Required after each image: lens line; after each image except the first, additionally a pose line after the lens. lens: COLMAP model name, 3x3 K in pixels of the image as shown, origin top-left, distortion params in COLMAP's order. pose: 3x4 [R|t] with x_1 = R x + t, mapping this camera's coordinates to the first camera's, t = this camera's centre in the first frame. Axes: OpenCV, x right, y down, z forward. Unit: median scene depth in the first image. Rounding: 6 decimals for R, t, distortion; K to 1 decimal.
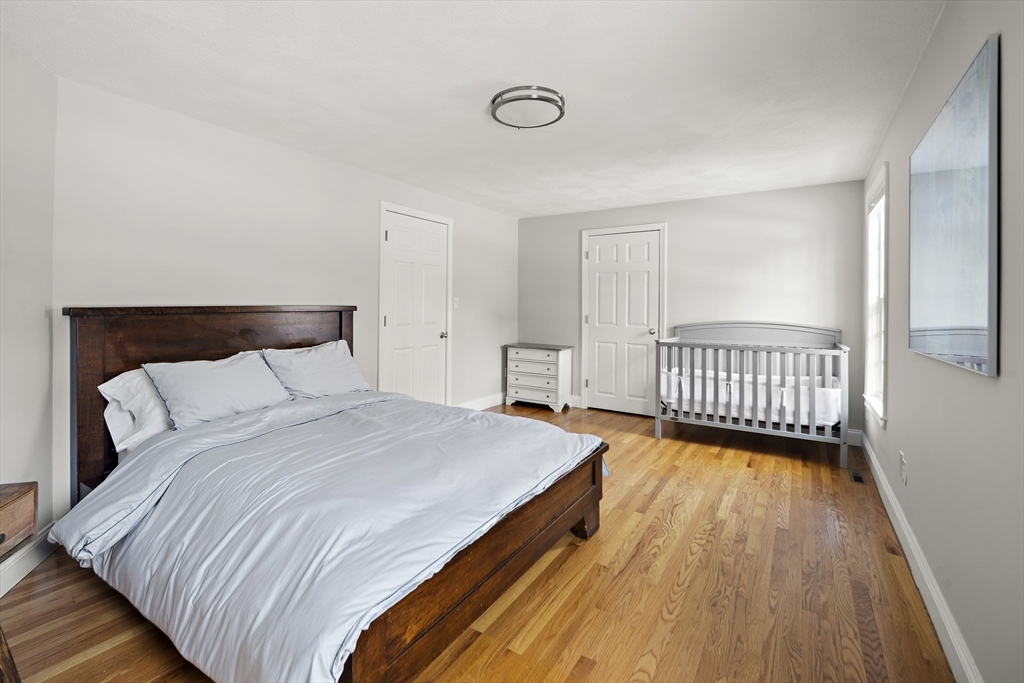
lens RADIAL K [[448.8, 0, 511.8], [0, 448.8, 308.0], [0, 0, 1]] dist [0.001922, -0.000022]
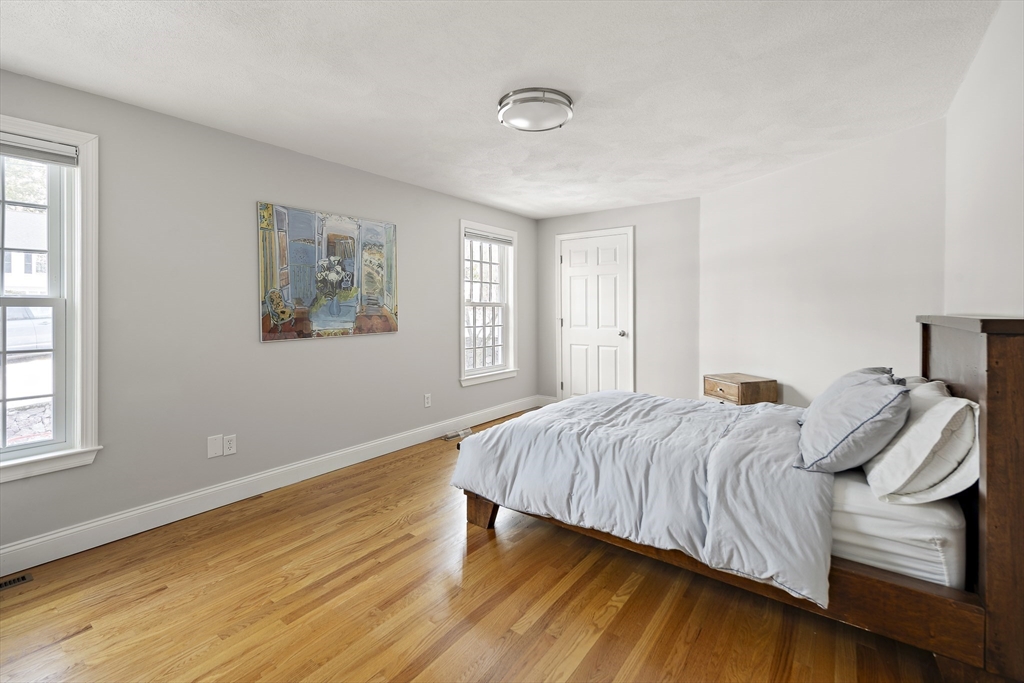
lens RADIAL K [[448.8, 0, 511.8], [0, 448.8, 308.0], [0, 0, 1]] dist [0.001922, -0.000022]
pose [[-0.997629, -0.014039, 0.067370, 0.019410], [-0.013868, 0.999899, 0.003001, -0.025020], [-0.067406, 0.002059, -0.997724, 1.955385]]
